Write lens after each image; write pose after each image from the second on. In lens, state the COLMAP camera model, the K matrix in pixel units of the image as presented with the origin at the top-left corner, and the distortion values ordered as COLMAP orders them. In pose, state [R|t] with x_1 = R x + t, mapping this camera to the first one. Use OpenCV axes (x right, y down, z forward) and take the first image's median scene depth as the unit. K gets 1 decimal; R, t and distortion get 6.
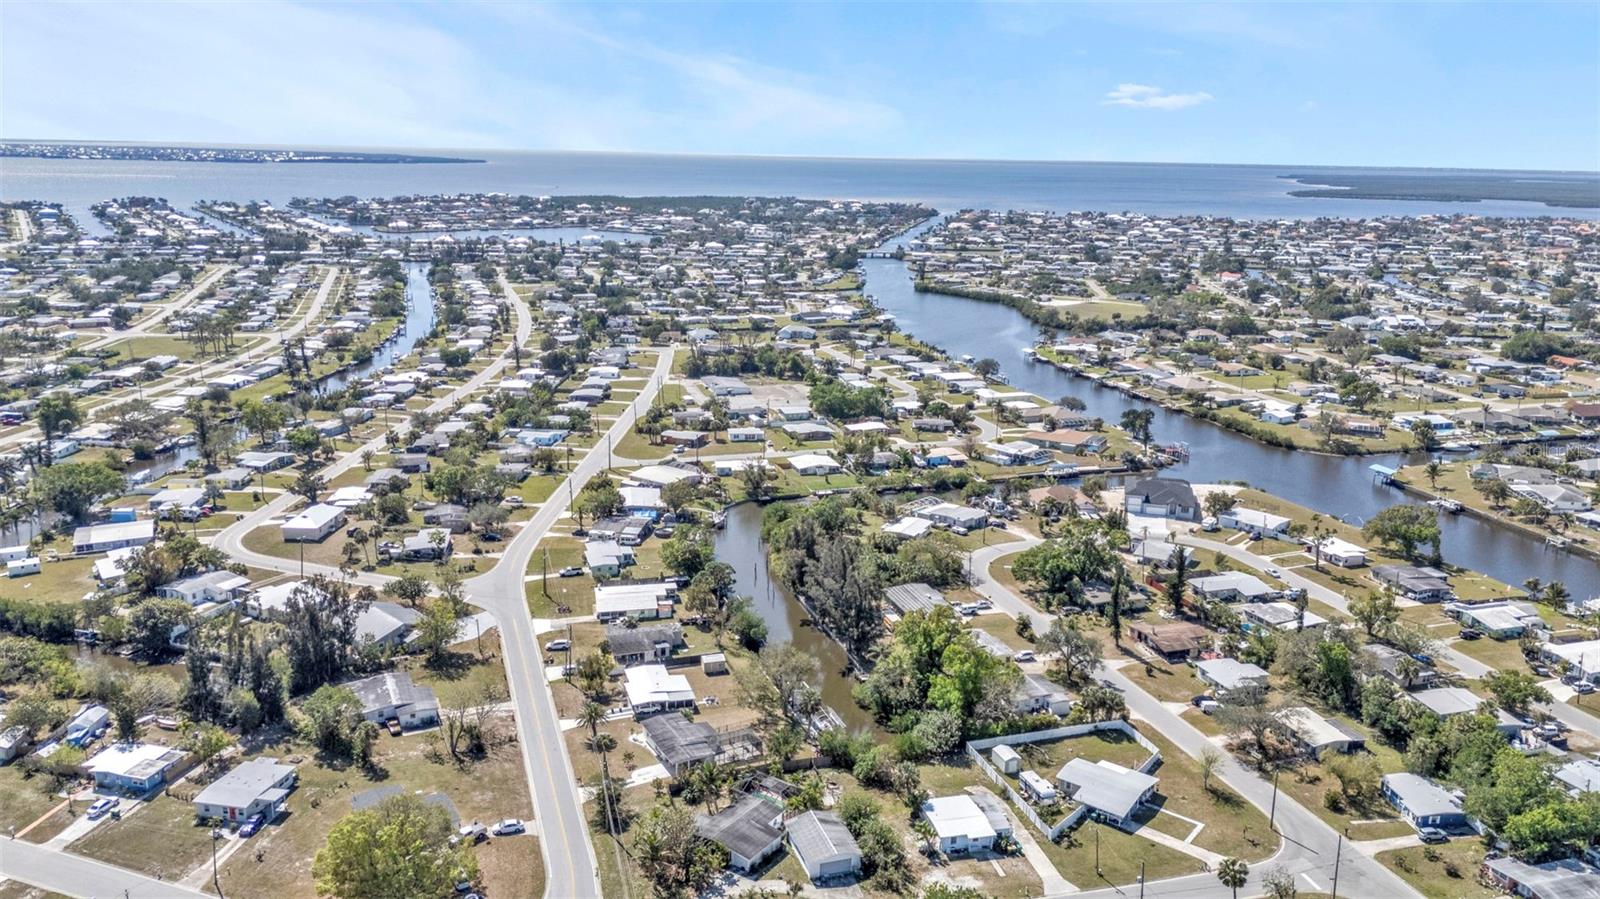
lens RADIAL K [[1204.8, 0, 800.0], [0, 1204.8, 449.5], [0, 0, 1]] dist [0.101632, -0.132004]
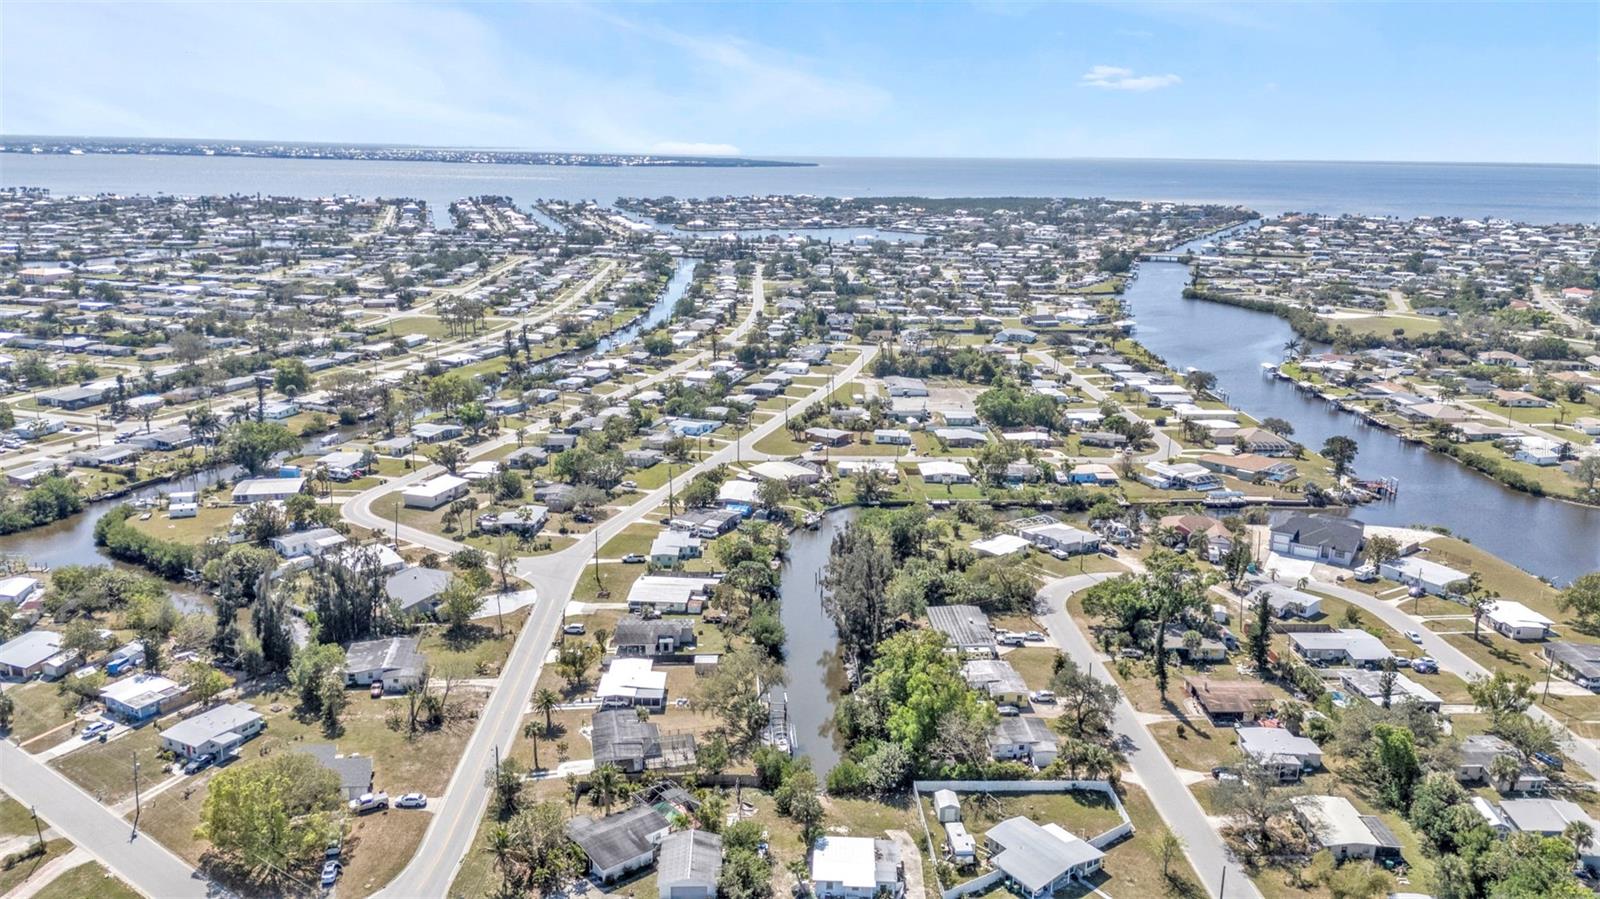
lens RADIAL K [[1204.8, 0, 800.0], [0, 1204.8, 449.5], [0, 0, 1]] dist [0.101632, -0.132004]
pose [[0.959679, 0.065814, -0.273286, 0.180435], [-0.066677, 0.997756, 0.006139, -0.003977], [0.273077, 0.012330, 0.961913, 0.063015]]
